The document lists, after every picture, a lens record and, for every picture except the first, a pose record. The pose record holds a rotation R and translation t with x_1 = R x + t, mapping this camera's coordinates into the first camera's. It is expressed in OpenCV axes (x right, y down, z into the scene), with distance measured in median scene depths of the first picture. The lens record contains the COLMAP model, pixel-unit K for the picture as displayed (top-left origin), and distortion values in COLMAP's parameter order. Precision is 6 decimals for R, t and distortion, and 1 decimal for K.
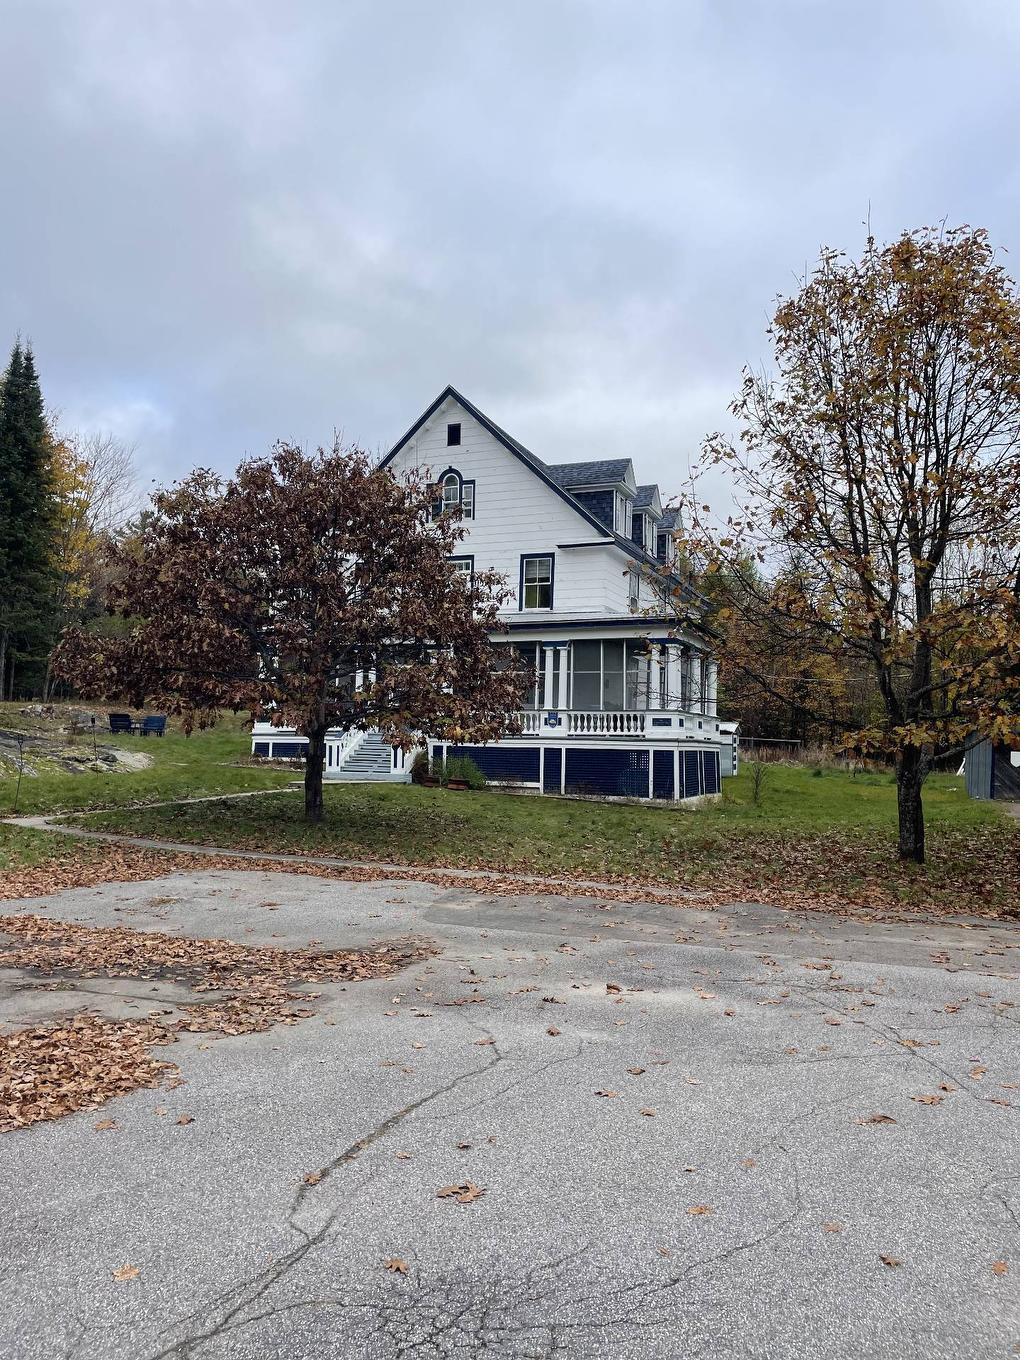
lens RADIAL K [[1031.3, 0, 517.3], [0, 1031.3, 670.8], [0, 0, 1]] dist [0.097320, -0.119724]
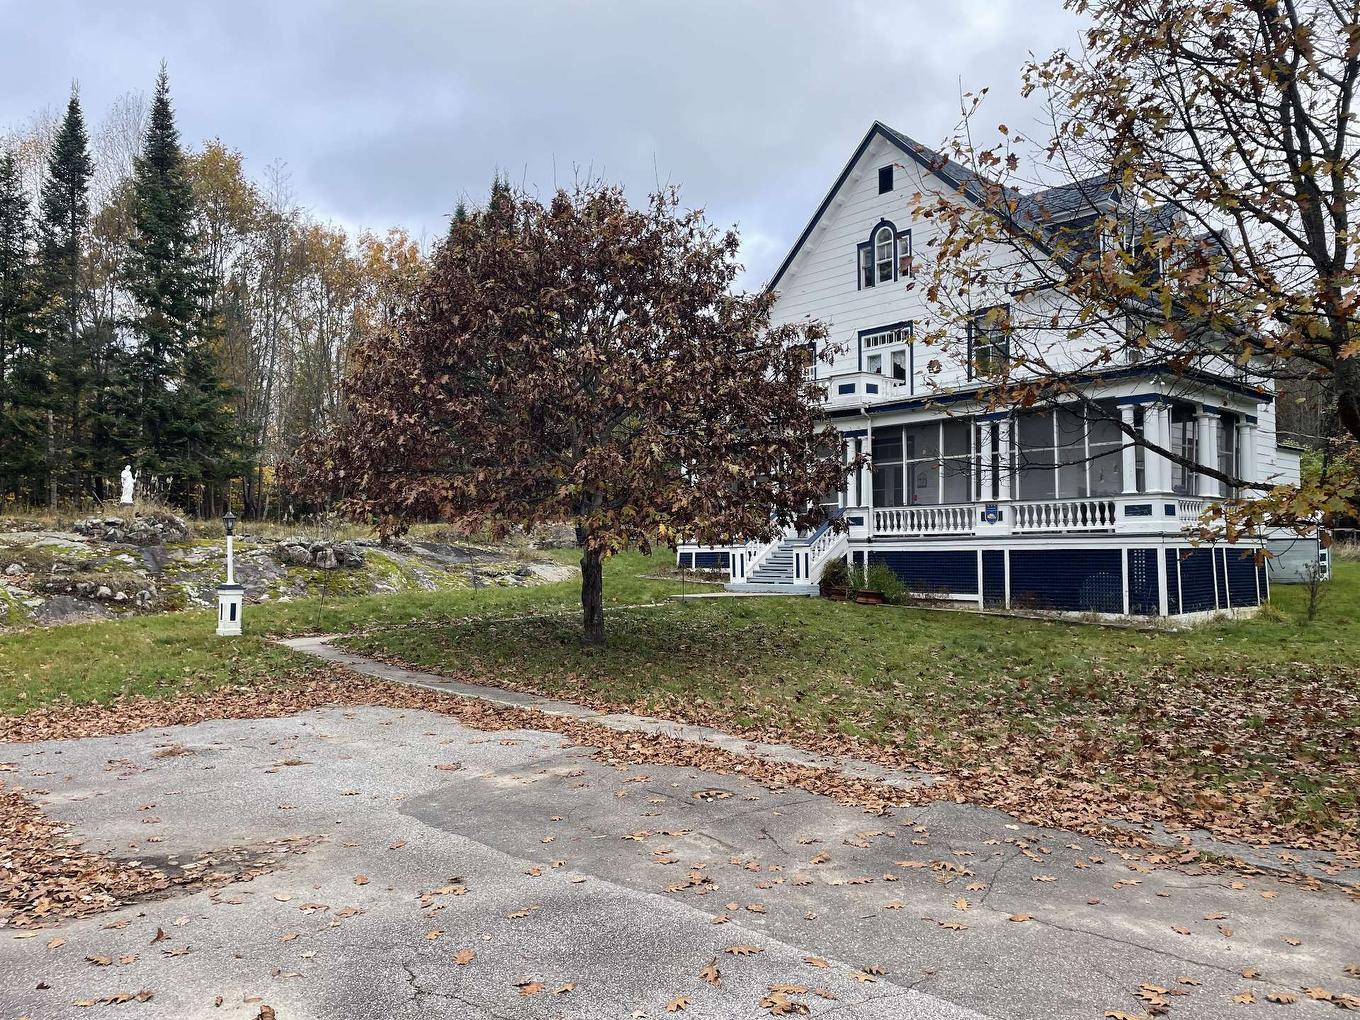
lens RADIAL K [[1031.3, 0, 658.0], [0, 1031.3, 509.5], [0, 0, 1]] dist [0.097320, -0.119724]
pose [[0.905527, -0.045059, -0.421889, 0.138331], [0.056131, 0.998327, 0.013853, 0.019021], [0.420559, -0.036226, 0.906542, 0.180221]]
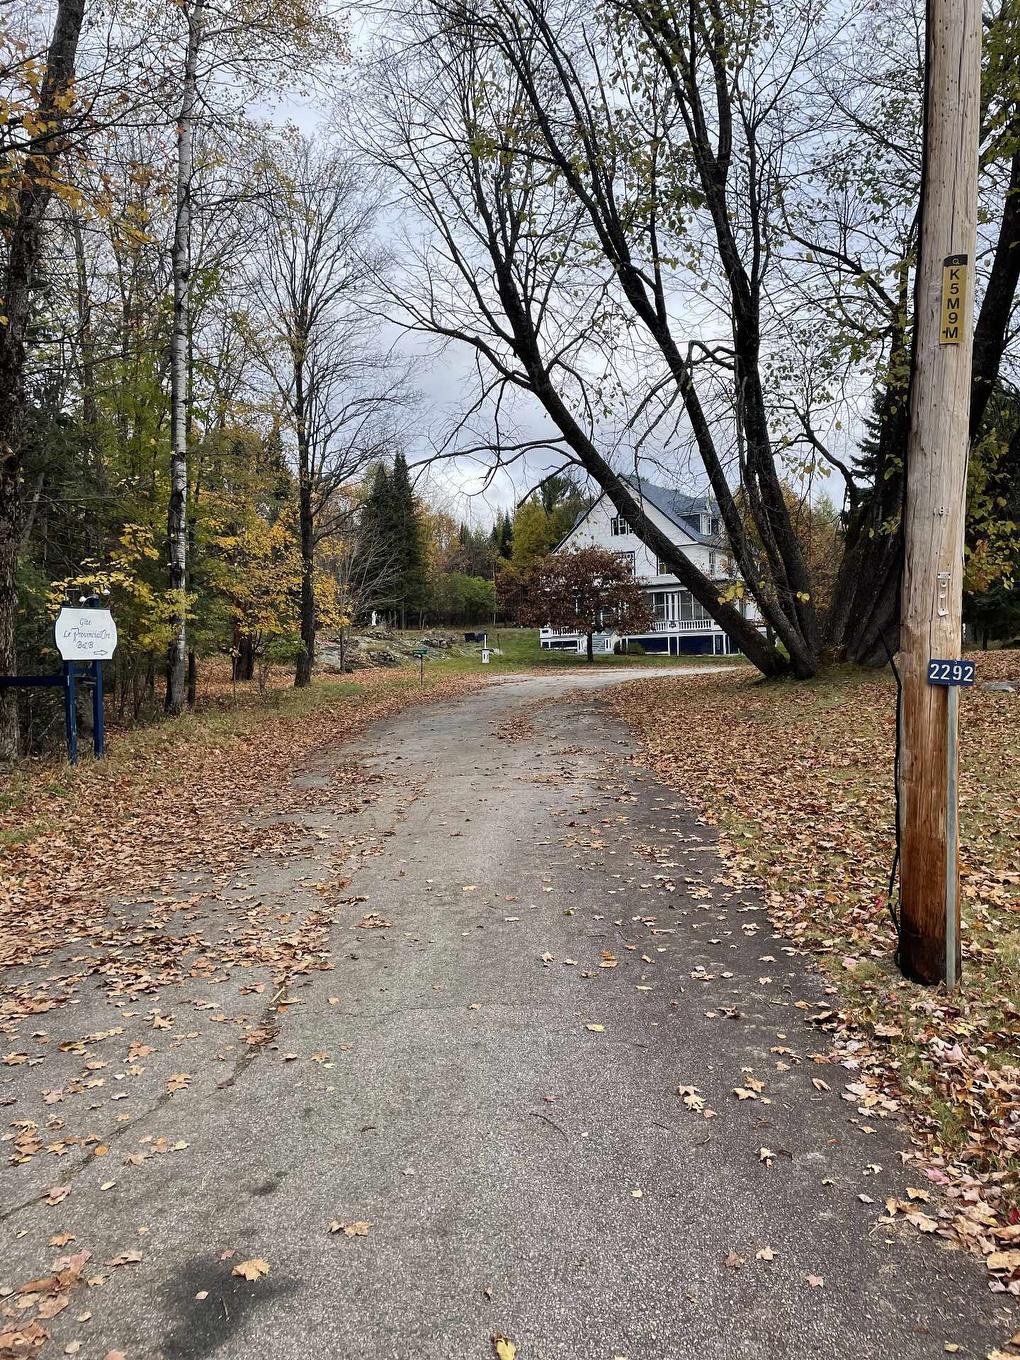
lens RADIAL K [[1031.3, 0, 517.3], [0, 1031.3, 670.8], [0, 0, 1]] dist [0.097320, -0.119724]
pose [[0.987040, -0.047544, -0.153273, 0.041478], [0.060586, 0.994824, 0.081572, -0.063560], [0.148601, -0.089801, 0.984811, -1.413465]]
